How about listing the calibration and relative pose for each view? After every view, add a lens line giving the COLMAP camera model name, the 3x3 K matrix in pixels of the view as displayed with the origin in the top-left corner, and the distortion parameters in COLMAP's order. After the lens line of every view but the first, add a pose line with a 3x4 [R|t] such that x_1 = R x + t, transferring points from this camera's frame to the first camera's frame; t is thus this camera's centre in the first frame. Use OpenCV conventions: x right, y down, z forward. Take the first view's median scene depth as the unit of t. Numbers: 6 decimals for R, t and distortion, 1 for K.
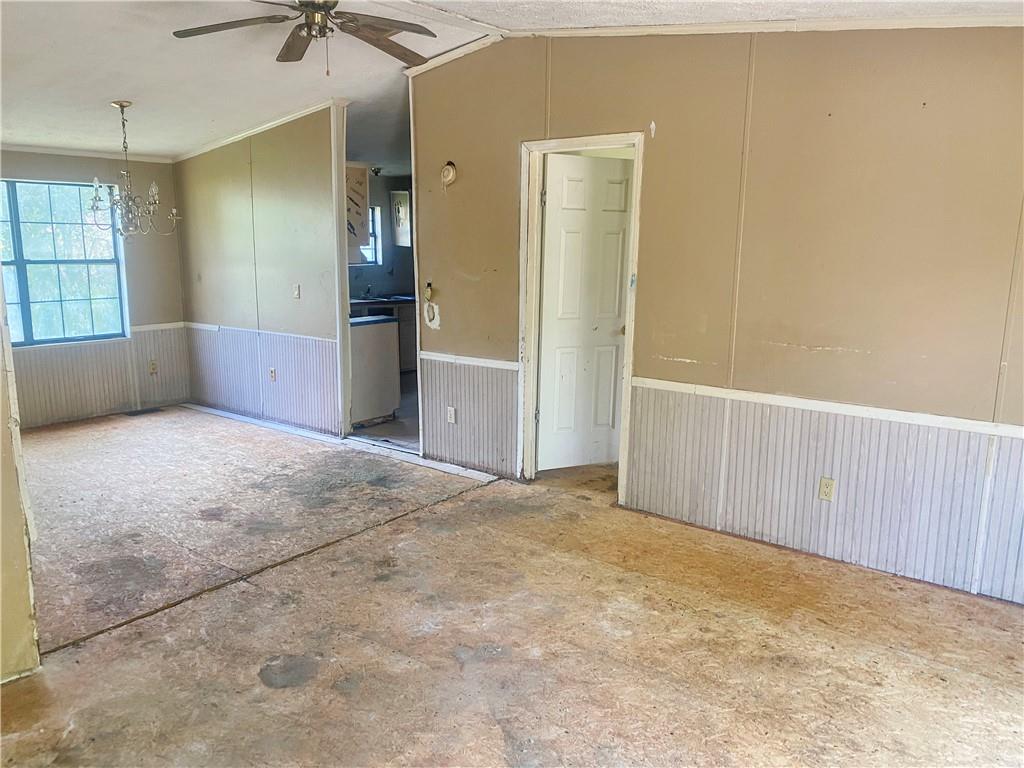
lens RADIAL K [[769.0, 0, 515.5], [0, 769.0, 391.4], [0, 0, 1]] dist [0.007852, -0.031627]
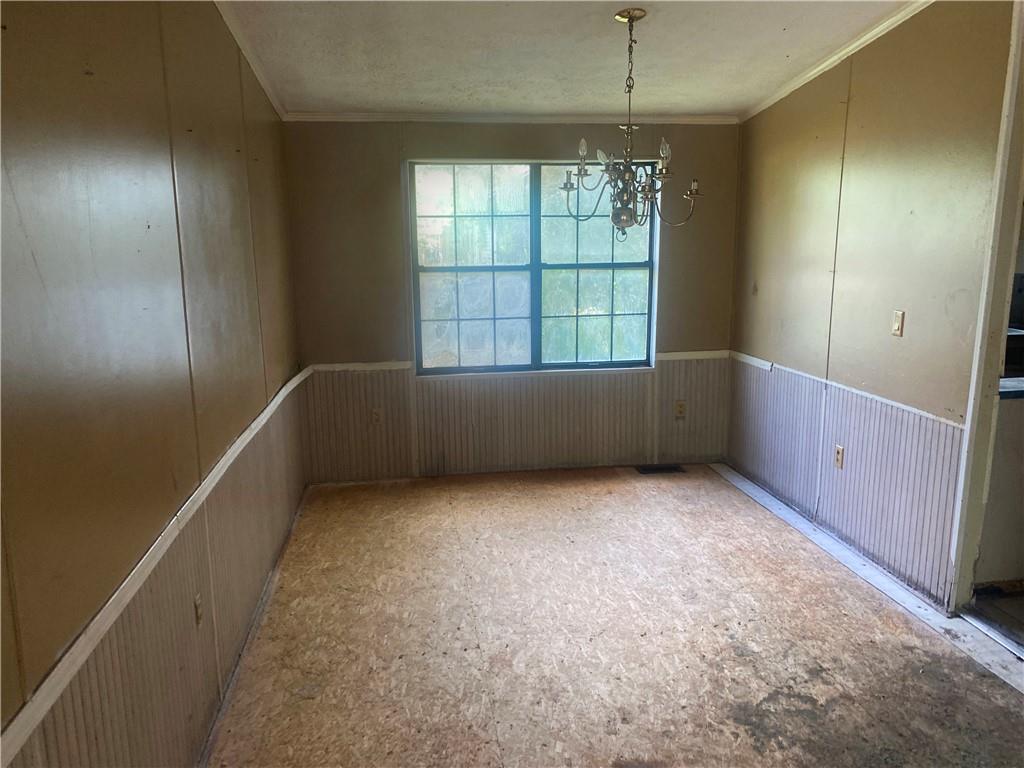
lens RADIAL K [[769.0, 0, 515.5], [0, 769.0, 391.4], [0, 0, 1]] dist [0.007852, -0.031627]
pose [[0.722262, 0.118460, -0.681399, -0.115317], [-0.115169, 0.992067, 0.050393, -0.089200], [0.681963, 0.042078, 0.730175, 0.471632]]
